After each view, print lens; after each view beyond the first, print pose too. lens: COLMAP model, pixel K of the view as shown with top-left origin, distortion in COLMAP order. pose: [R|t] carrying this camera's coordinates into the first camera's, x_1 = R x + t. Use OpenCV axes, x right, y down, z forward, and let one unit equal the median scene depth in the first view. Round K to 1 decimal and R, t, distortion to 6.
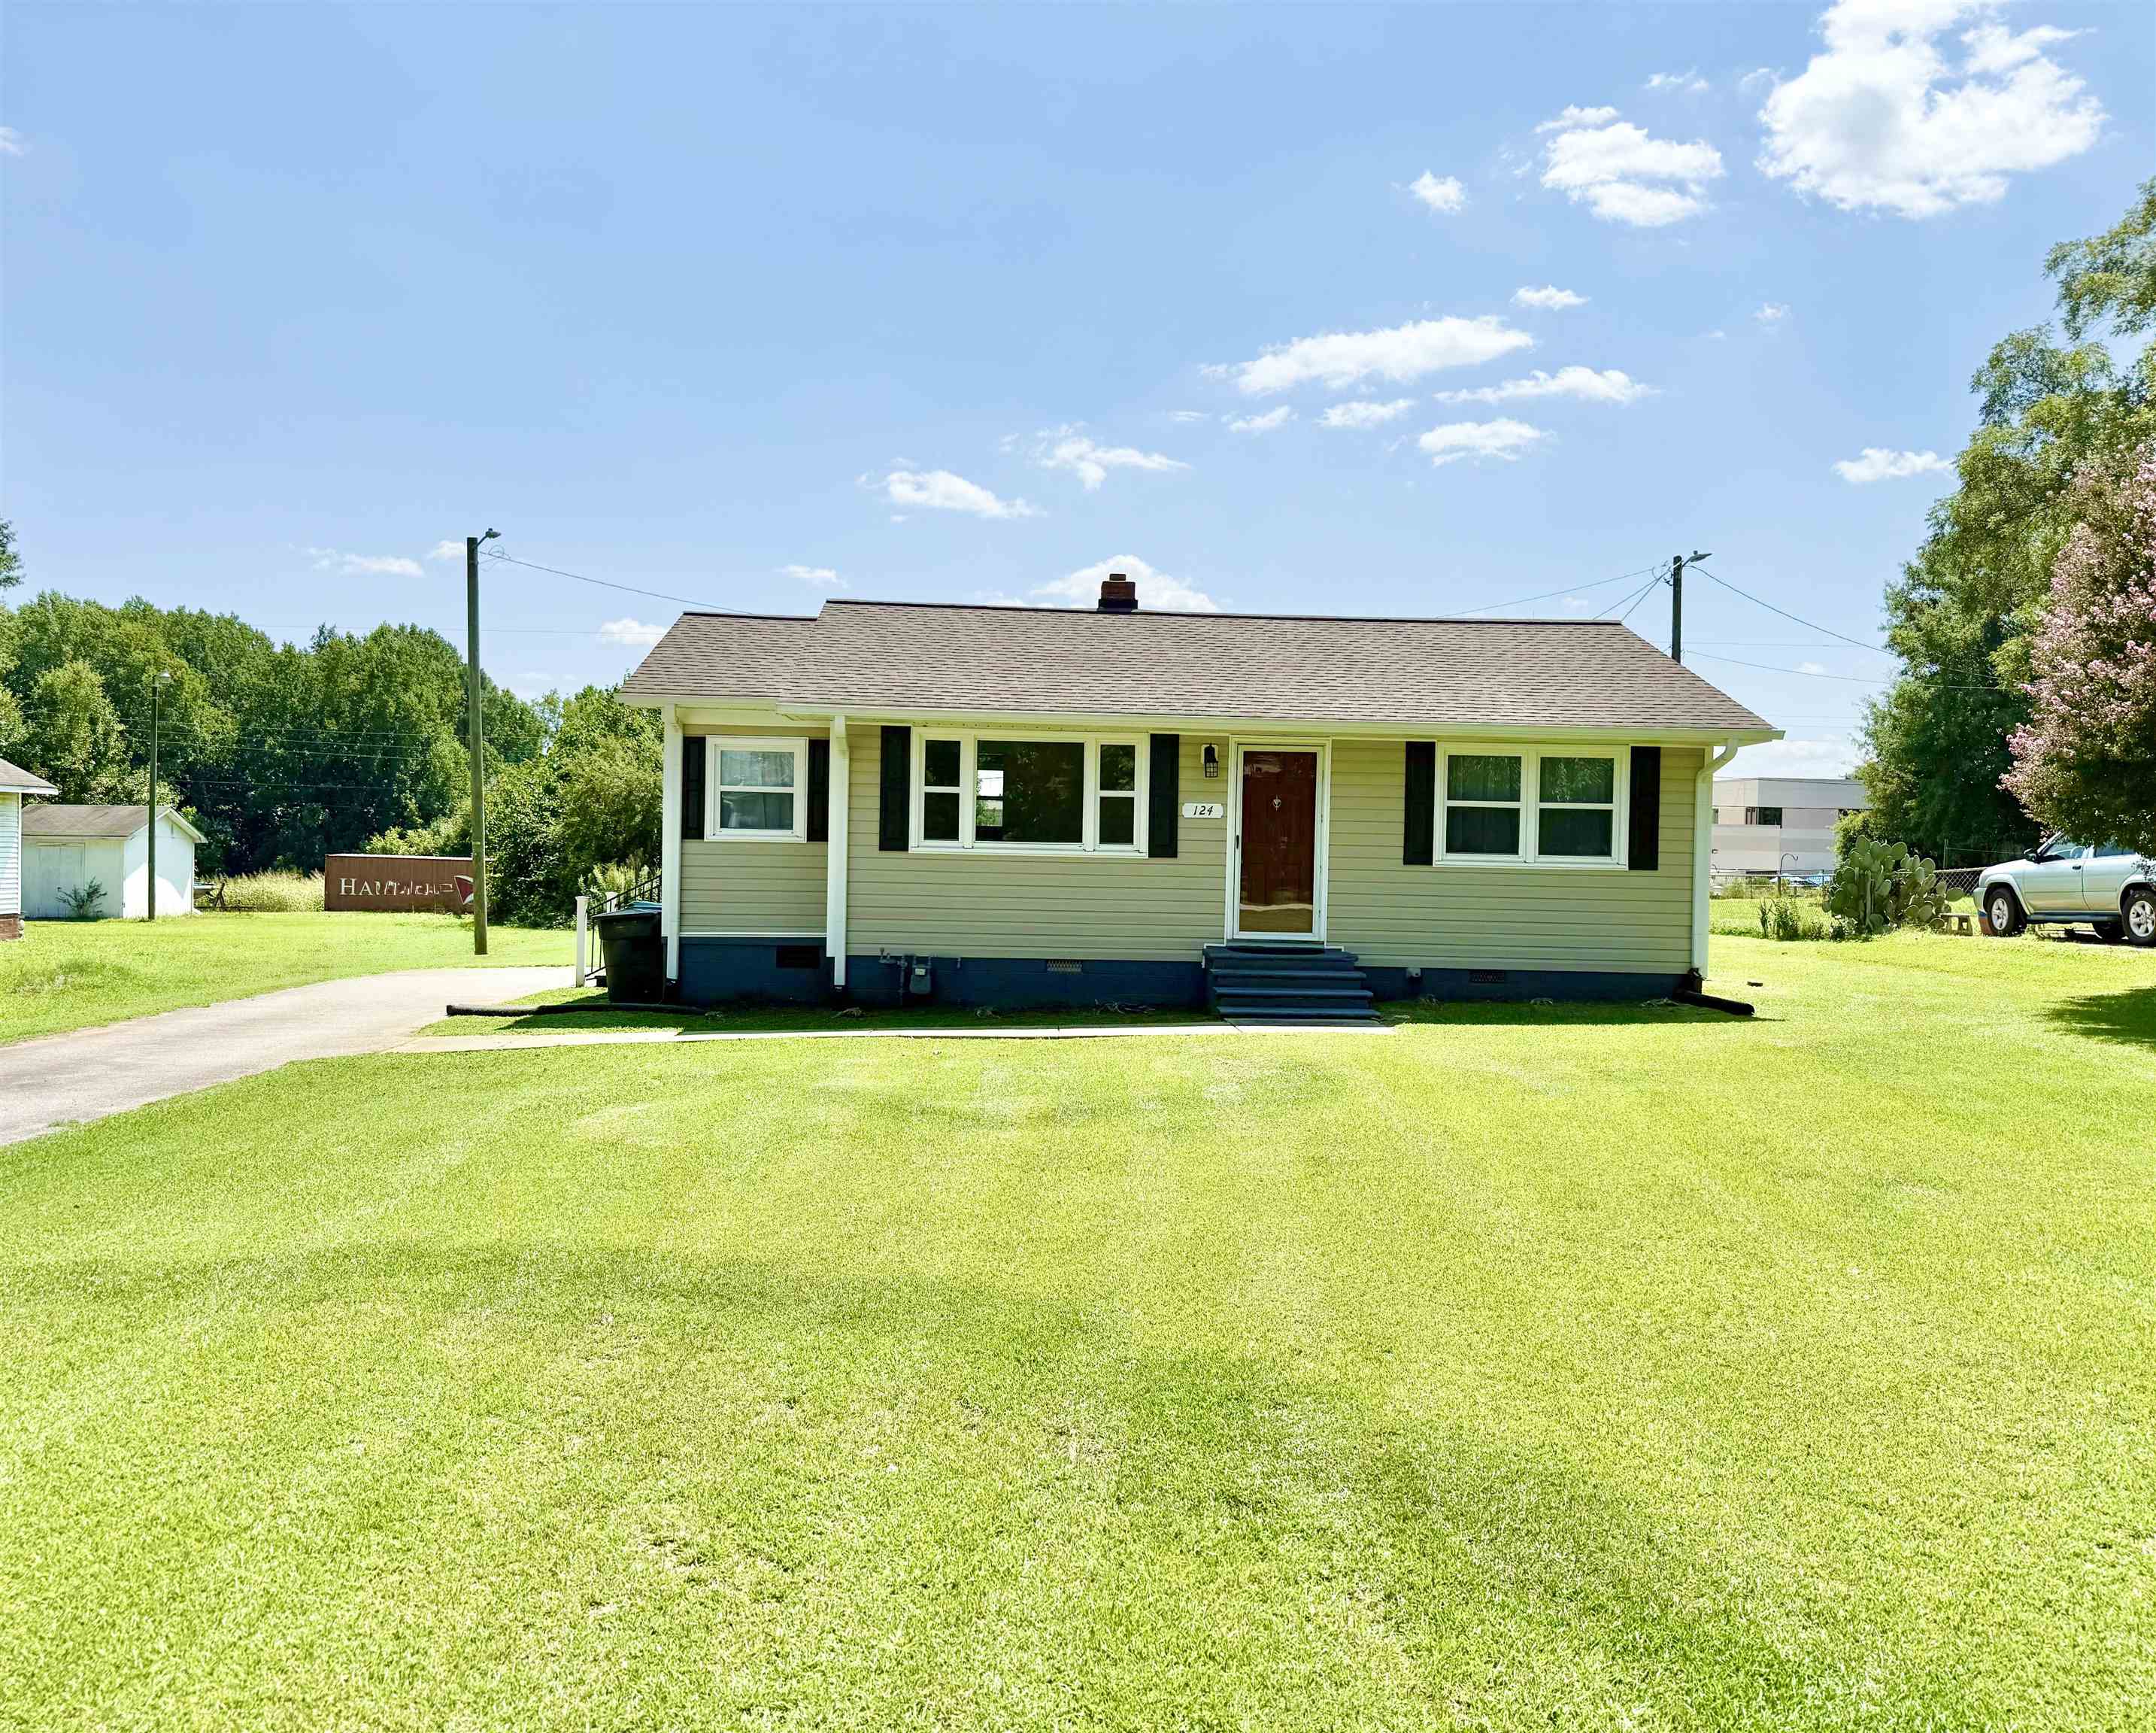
lens RADIAL K [[1612.2, 0, 1076.5], [0, 1612.2, 868.1], [0, 0, 1]] dist [0.008588, -0.011300]
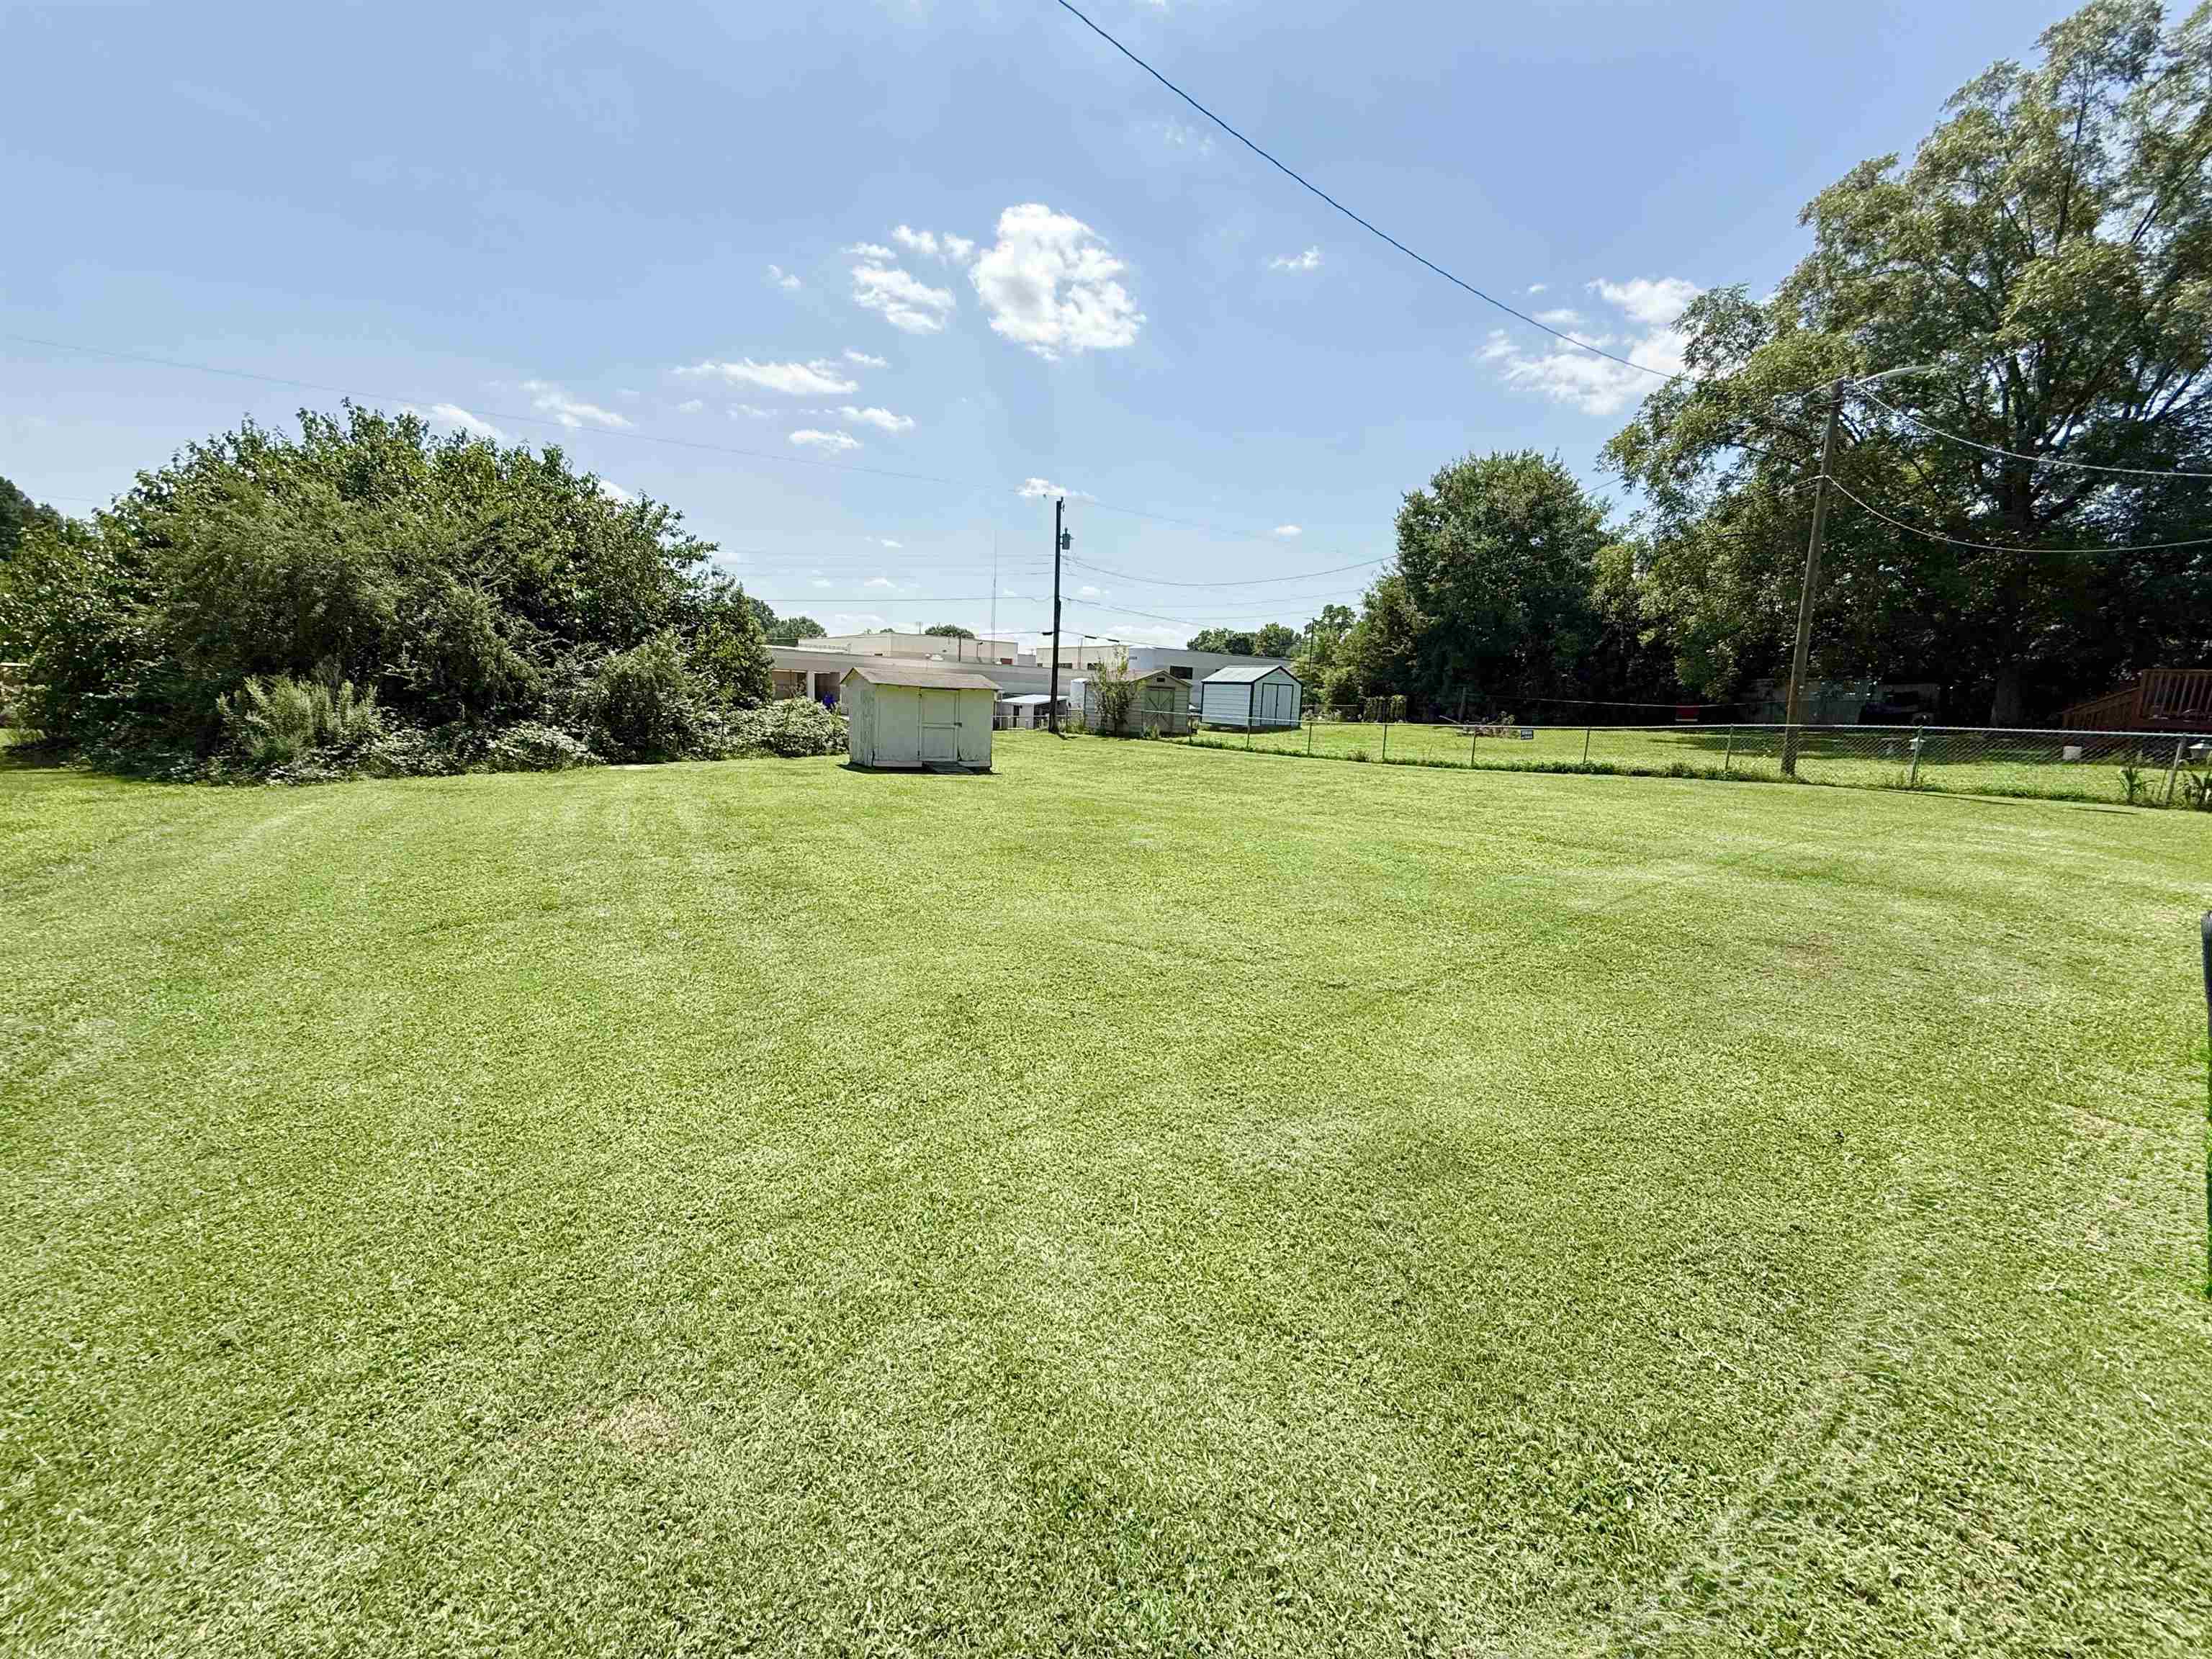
lens RADIAL K [[900.4, 0, 1095.8], [0, 900.4, 839.1], [0, 0, 1]] dist [-0.003752, -0.001570]
pose [[0.873023, -0.052363, 0.484859, -0.425114], [-0.024313, 0.988309, 0.150511, -0.000683], [-0.487072, -0.143188, 0.861544, 1.230757]]
